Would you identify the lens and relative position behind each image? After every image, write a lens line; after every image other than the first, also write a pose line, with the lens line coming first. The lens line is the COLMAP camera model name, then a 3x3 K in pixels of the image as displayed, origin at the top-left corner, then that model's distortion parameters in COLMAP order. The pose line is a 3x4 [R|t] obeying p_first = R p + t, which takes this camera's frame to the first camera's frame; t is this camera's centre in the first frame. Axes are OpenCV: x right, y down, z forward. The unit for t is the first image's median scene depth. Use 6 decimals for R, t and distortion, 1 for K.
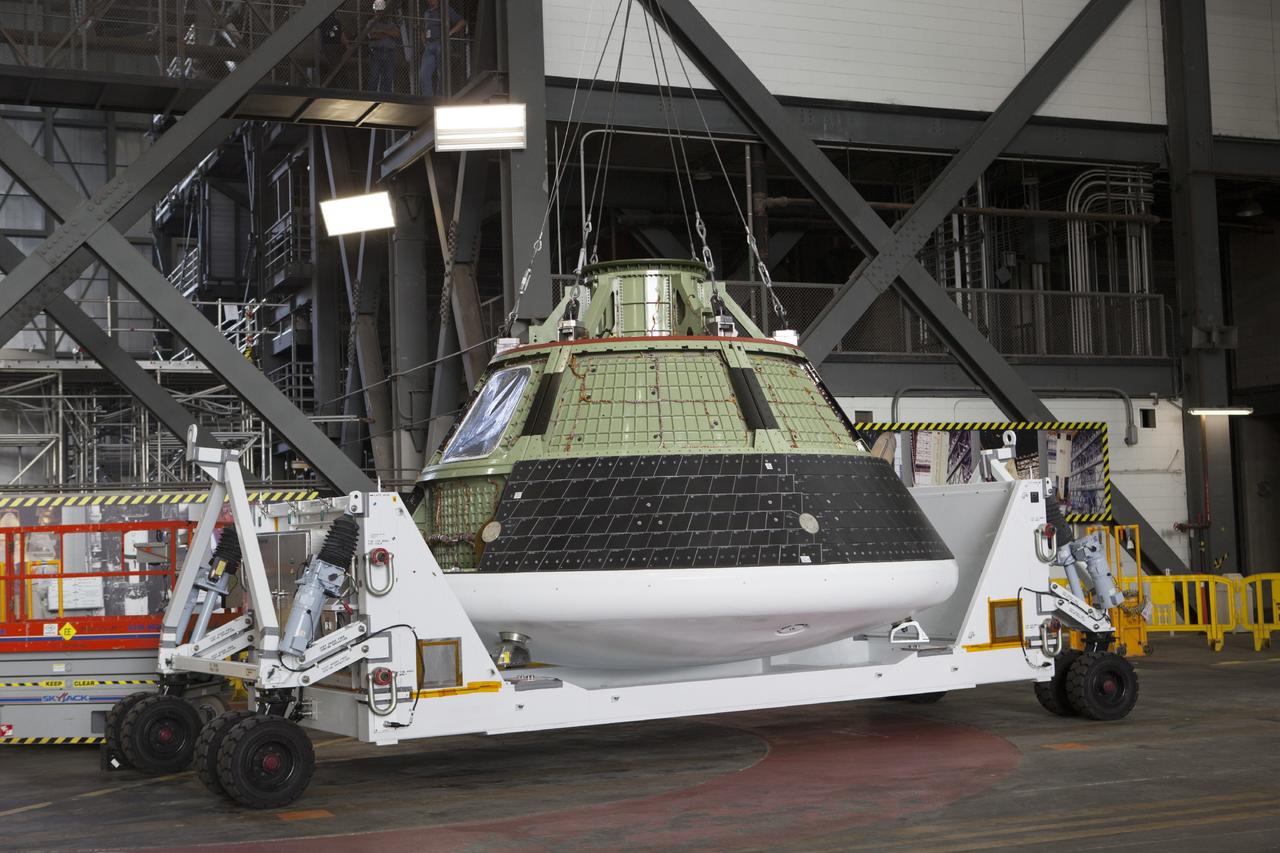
lens RADIAL K [[2208.6, 0, 640.0], [0, 2208.6, 426.5], [0, 0, 1]] dist [0.030489, 0.073628]
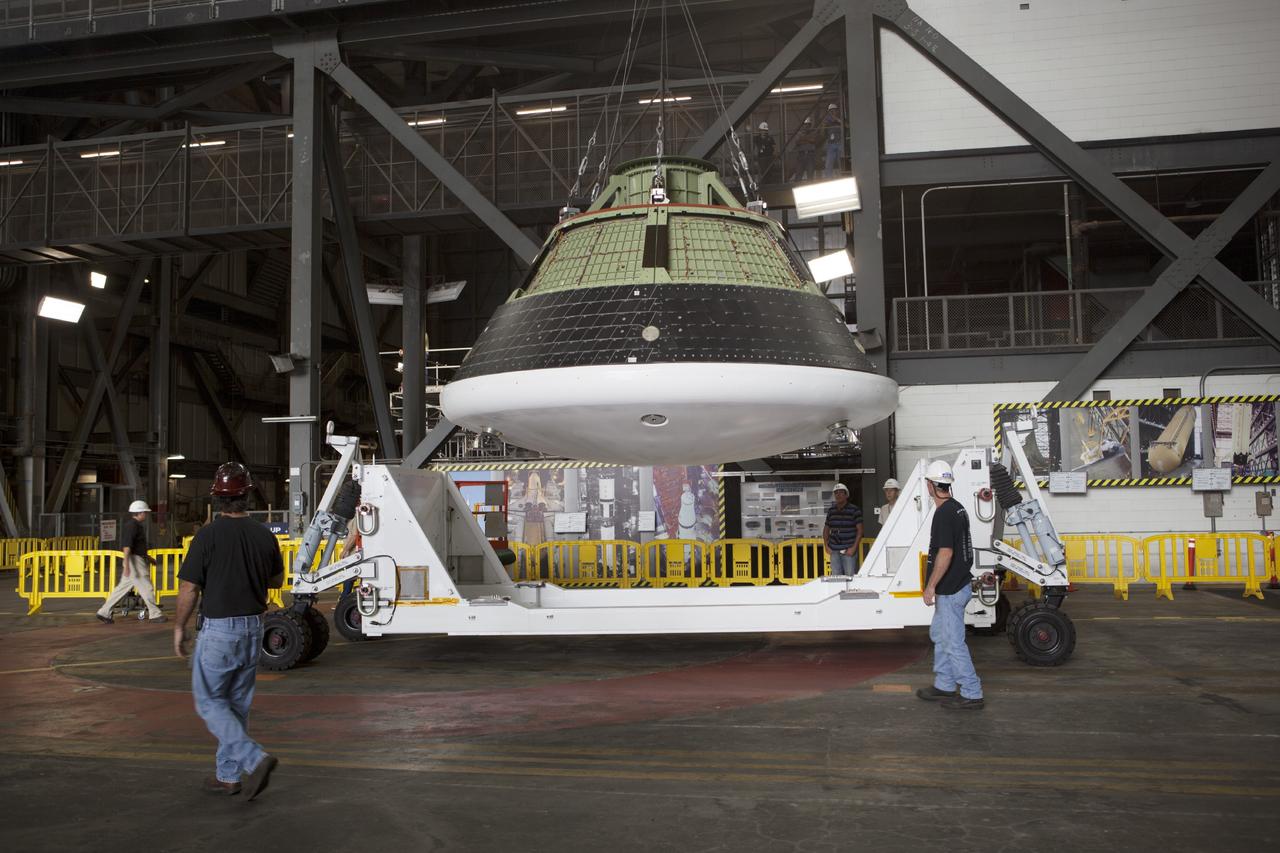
lens RADIAL K [[1292.7, 0, 640.0], [0, 1292.7, 426.5], [0, 0, 1]] dist [-0.096945, 0.149185]
pose [[0.754452, -0.020366, -0.656039, 0.346156], [0.027840, 0.999612, 0.000984, 0.005032], [0.655765, -0.019006, 0.754726, 0.280653]]
